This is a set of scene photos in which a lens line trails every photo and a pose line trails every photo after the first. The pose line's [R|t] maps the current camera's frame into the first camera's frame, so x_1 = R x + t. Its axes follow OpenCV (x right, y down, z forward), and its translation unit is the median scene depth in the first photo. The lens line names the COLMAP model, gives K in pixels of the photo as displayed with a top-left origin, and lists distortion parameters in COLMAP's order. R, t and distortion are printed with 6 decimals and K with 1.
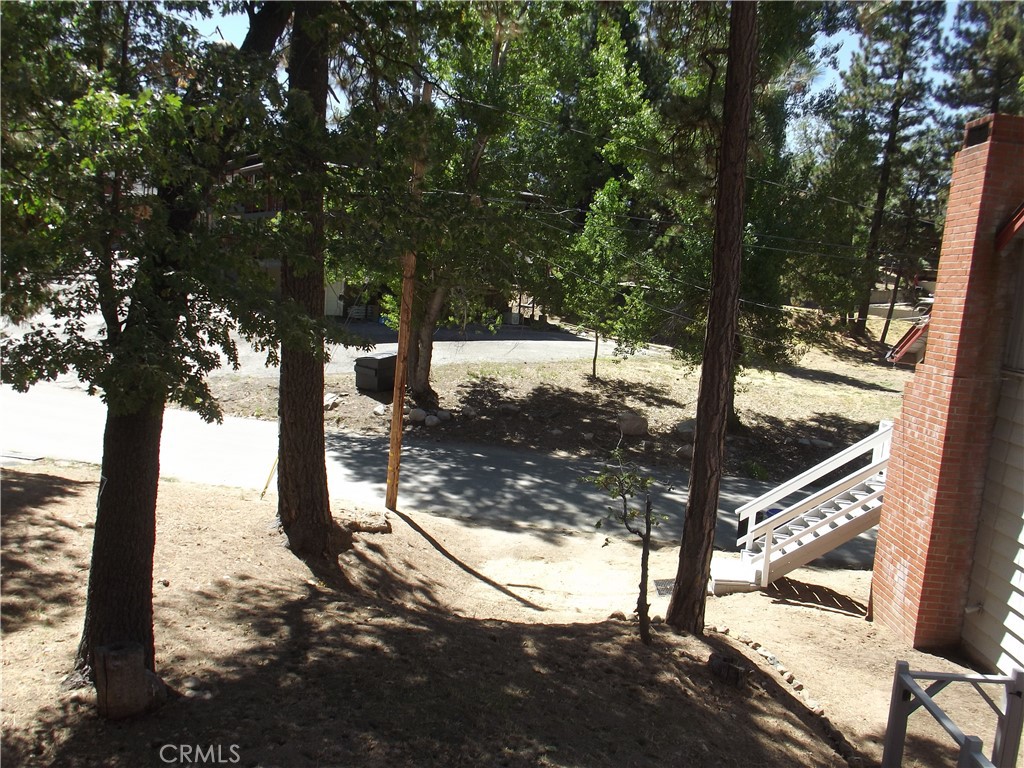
lens RADIAL K [[794.6, 0, 537.3], [0, 794.6, 387.7], [0, 0, 1]] dist [-0.071366, 0.048002]
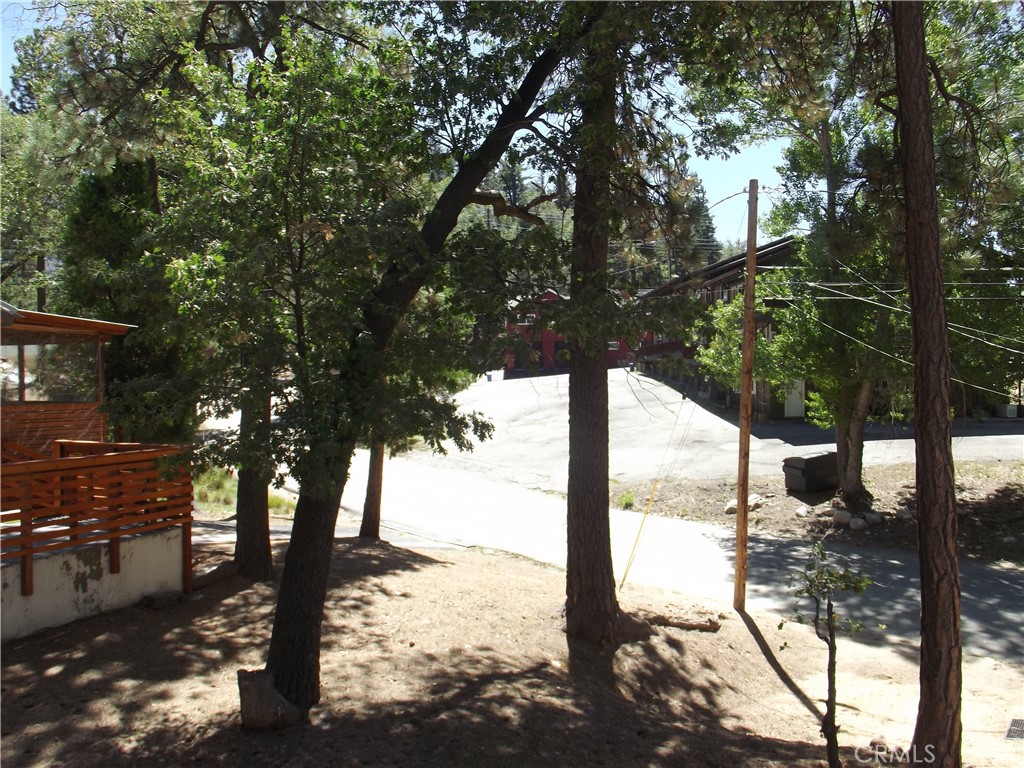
lens RADIAL K [[794.6, 0, 537.3], [0, 794.6, 387.7], [0, 0, 1]] dist [-0.071366, 0.048002]
pose [[0.839969, -0.066215, -0.538580, 0.135280], [-0.004213, 0.991701, -0.128494, 0.007793], [0.542619, 0.110200, 0.832719, 0.029481]]
